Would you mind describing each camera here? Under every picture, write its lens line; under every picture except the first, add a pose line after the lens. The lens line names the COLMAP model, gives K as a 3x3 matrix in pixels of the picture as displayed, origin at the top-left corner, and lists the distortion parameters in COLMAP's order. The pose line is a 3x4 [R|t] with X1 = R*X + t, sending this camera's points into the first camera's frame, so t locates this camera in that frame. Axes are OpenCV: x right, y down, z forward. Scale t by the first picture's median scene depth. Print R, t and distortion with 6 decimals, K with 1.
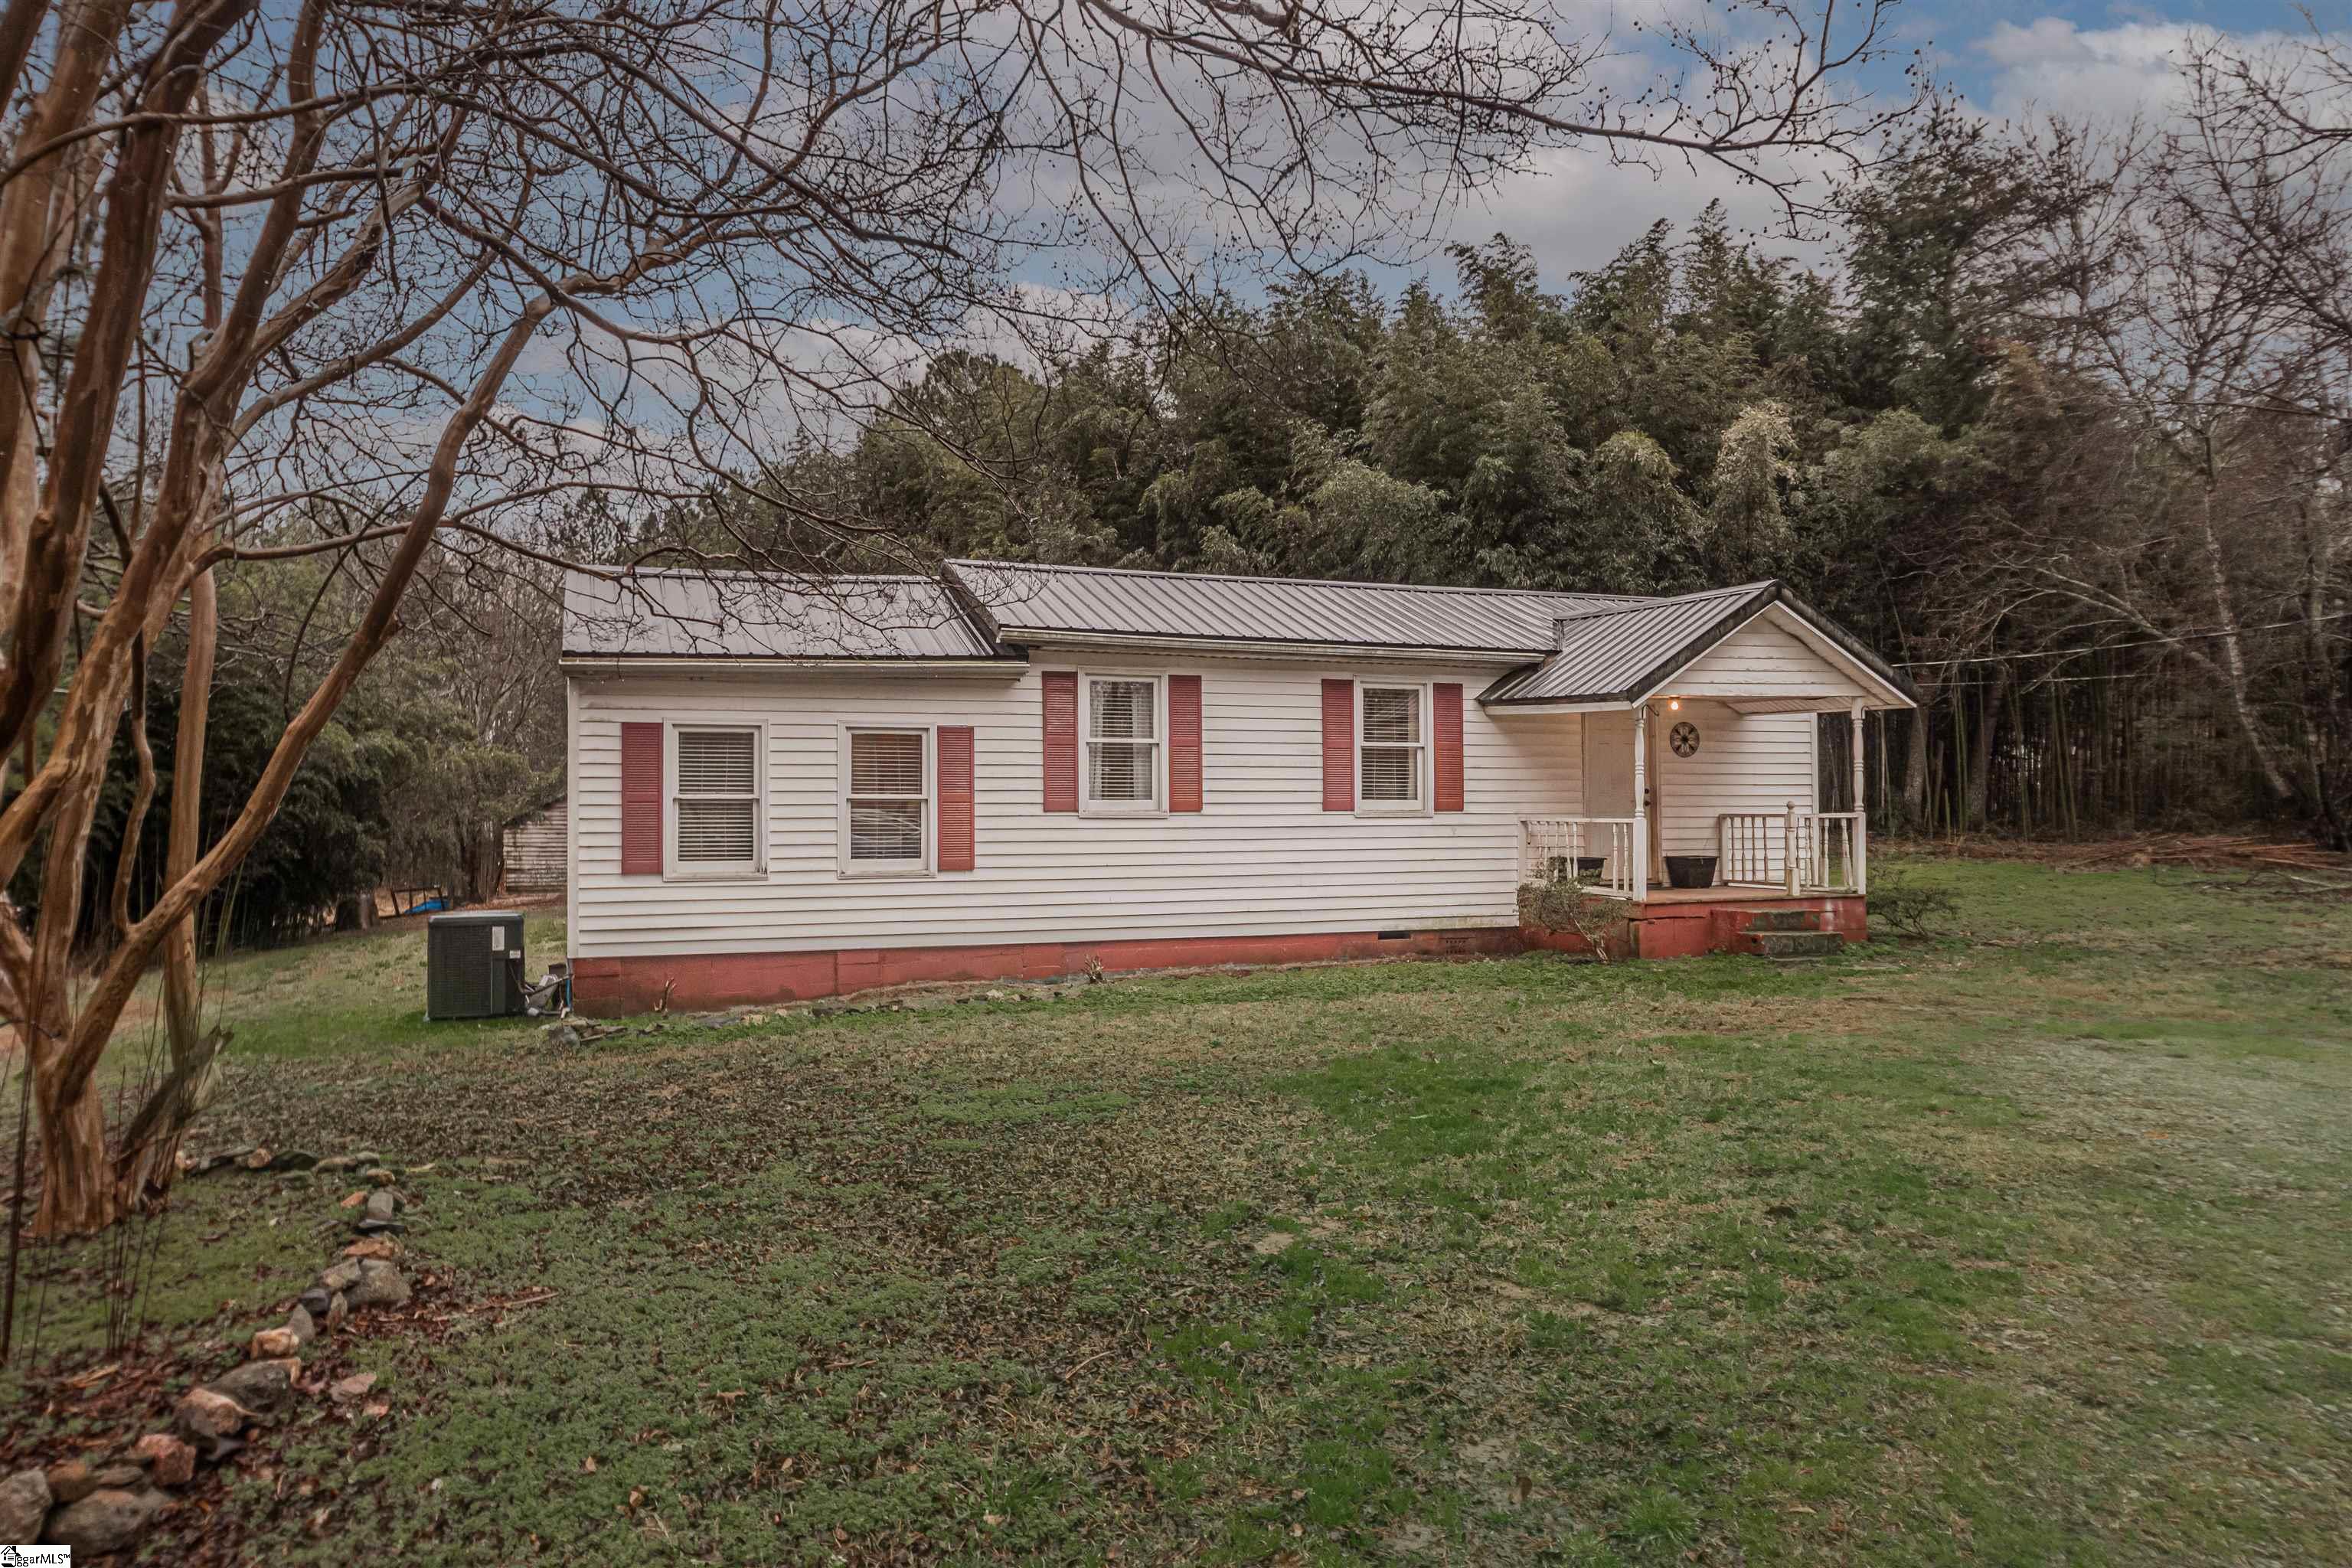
lens RADIAL K [[1590.6, 0, 1125.0], [0, 1590.6, 785.4], [0, 0, 1]] dist [0.002394, 0.000720]
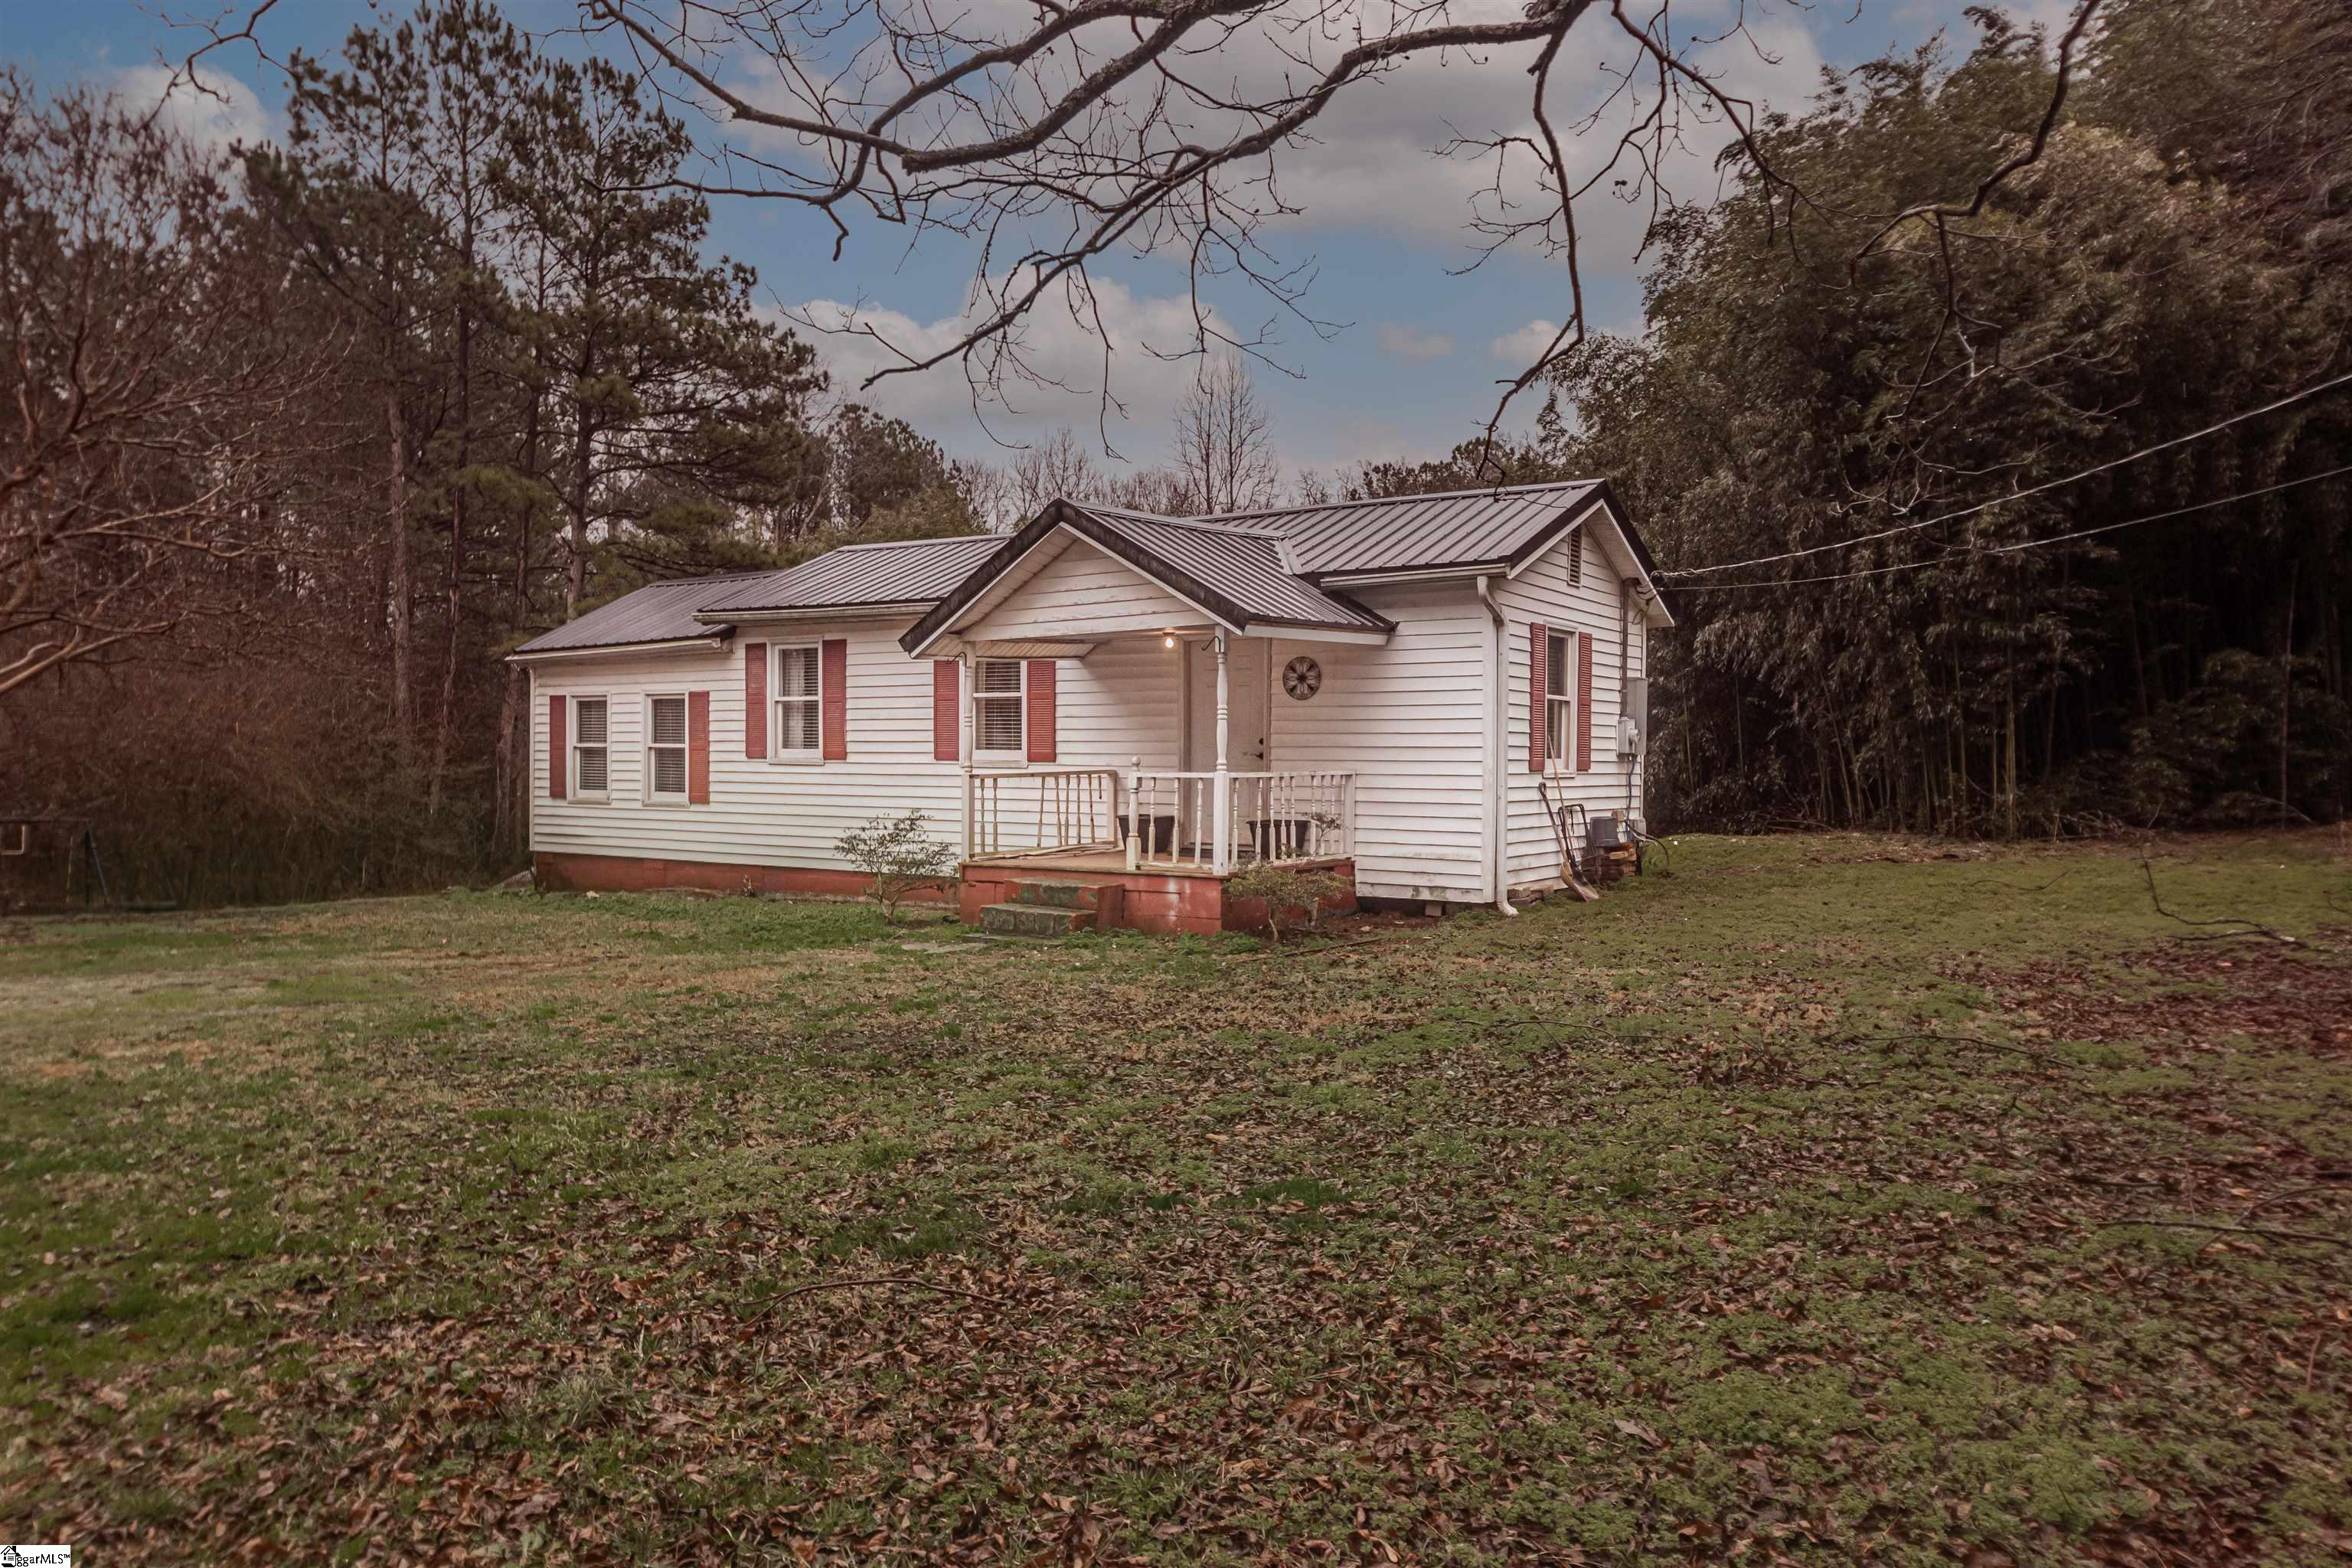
lens RADIAL K [[1590.6, 0, 1125.0], [0, 1590.6, 785.4], [0, 0, 1]] dist [0.002394, 0.000720]
pose [[0.579877, 0.026582, -0.814270, 1.087957], [0.010761, 0.999131, 0.040280, -0.008723], [0.814633, -0.032119, 0.579087, 0.510038]]
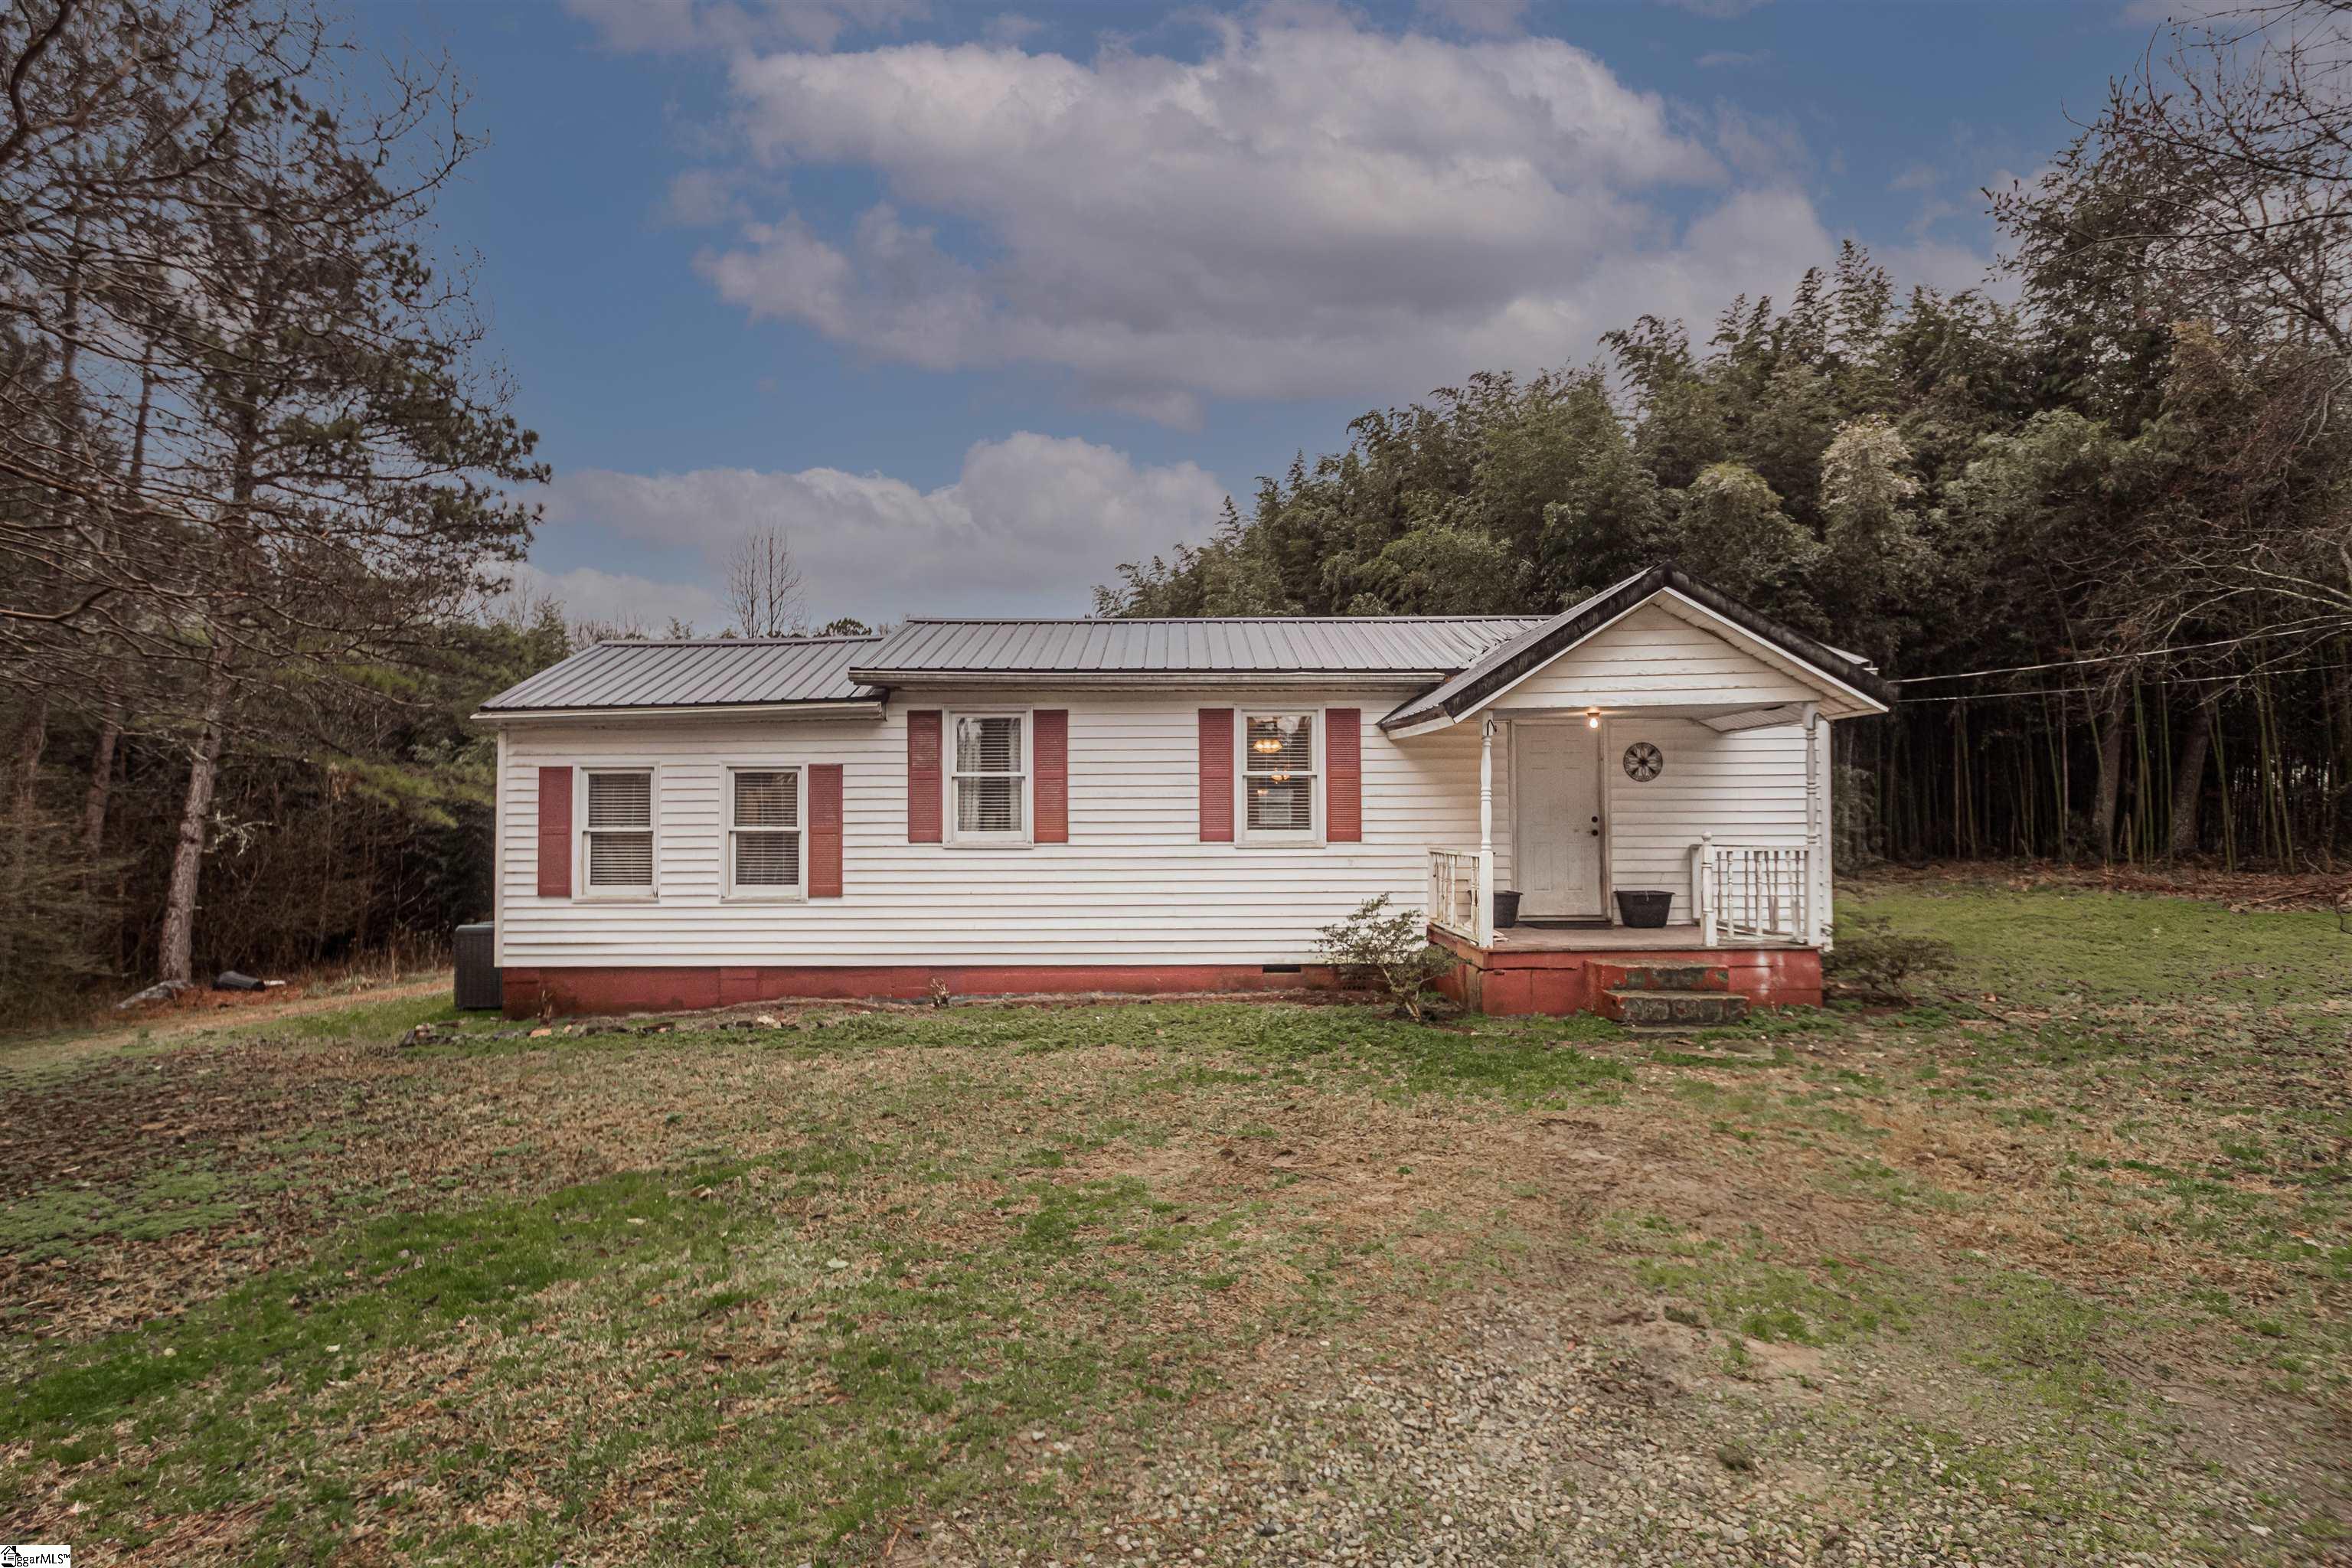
lens RADIAL K [[1062.9, 0, 1147.6], [0, 1062.9, 812.2], [0, 0, 1]] dist [-0.002691, -0.000138]
pose [[0.935228, -0.008128, -0.353953, 0.340600], [0.006848, 0.999965, -0.004868, 0.000781], [0.353980, 0.002128, 0.935251, 0.379715]]
